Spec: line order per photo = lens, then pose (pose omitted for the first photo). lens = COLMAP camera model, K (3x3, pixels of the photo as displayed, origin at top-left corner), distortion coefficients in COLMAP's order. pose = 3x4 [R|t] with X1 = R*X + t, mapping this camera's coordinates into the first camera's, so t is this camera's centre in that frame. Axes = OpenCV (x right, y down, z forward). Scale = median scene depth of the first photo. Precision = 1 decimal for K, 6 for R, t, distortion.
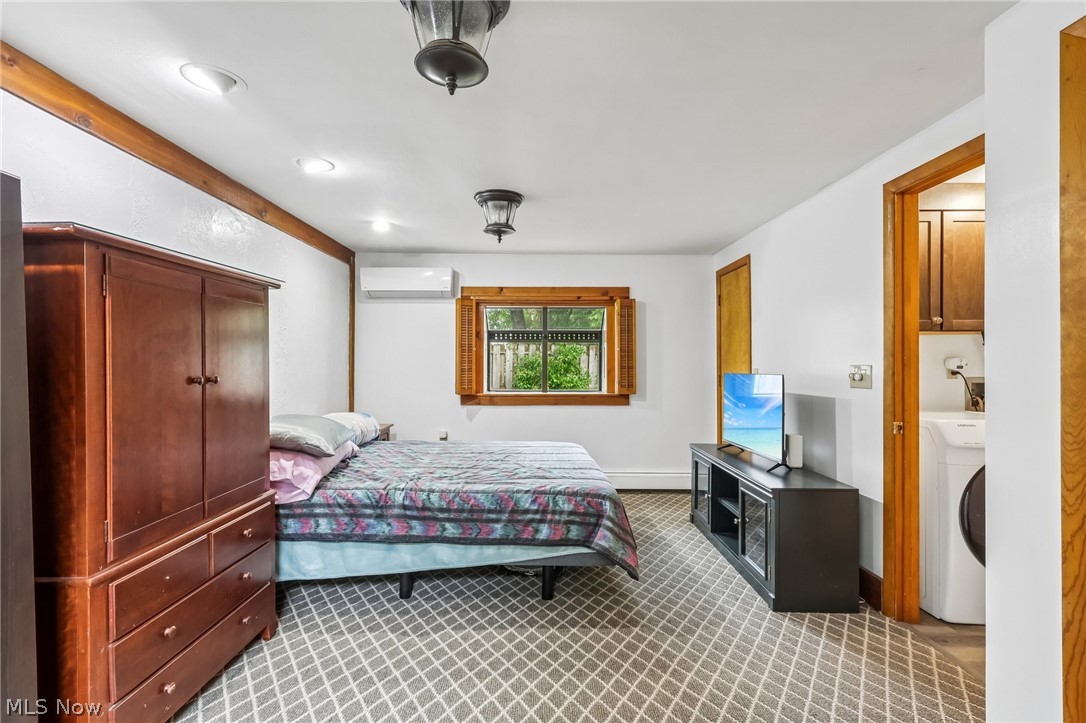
lens RADIAL K [[514.0, 0, 541.5], [0, 514.0, 364.3], [0, 0, 1]] dist [-0.000141, 0.000456]
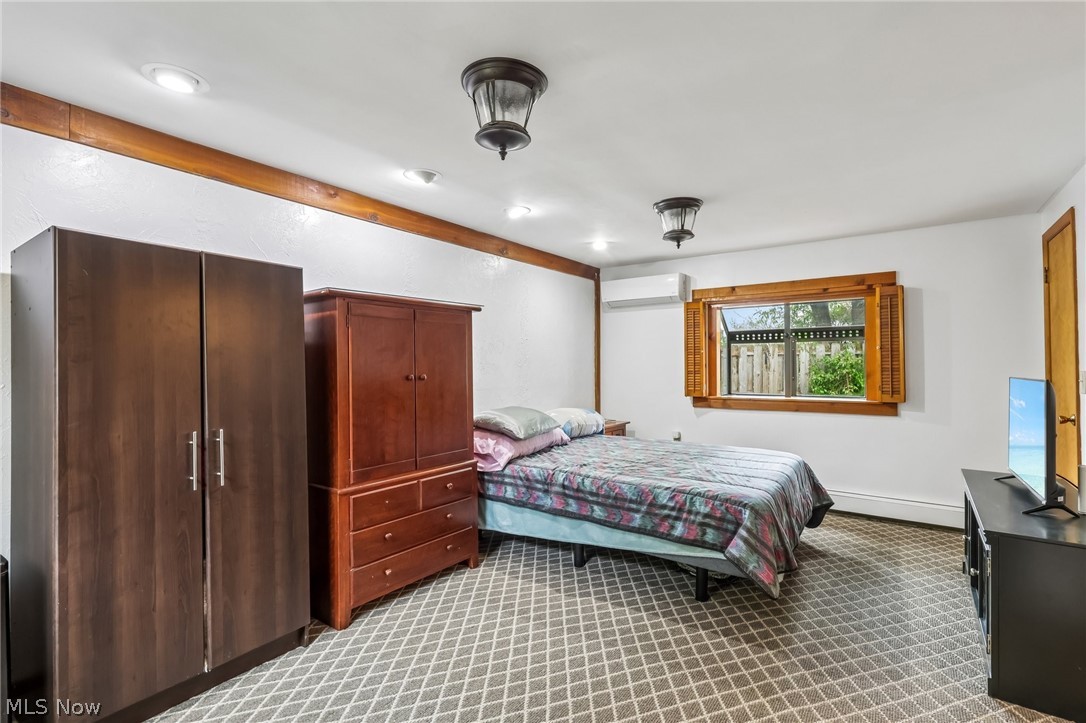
lens RADIAL K [[523.2, 0, 541.6], [0, 523.2, 366.0], [0, 0, 1]] dist [-0.000114, 0.000435]
pose [[0.799174, -0.004657, -0.601082, 0.415270], [0.003335, 0.999989, -0.003314, 0.001989], [0.601091, 0.000644, 0.799180, -0.001693]]
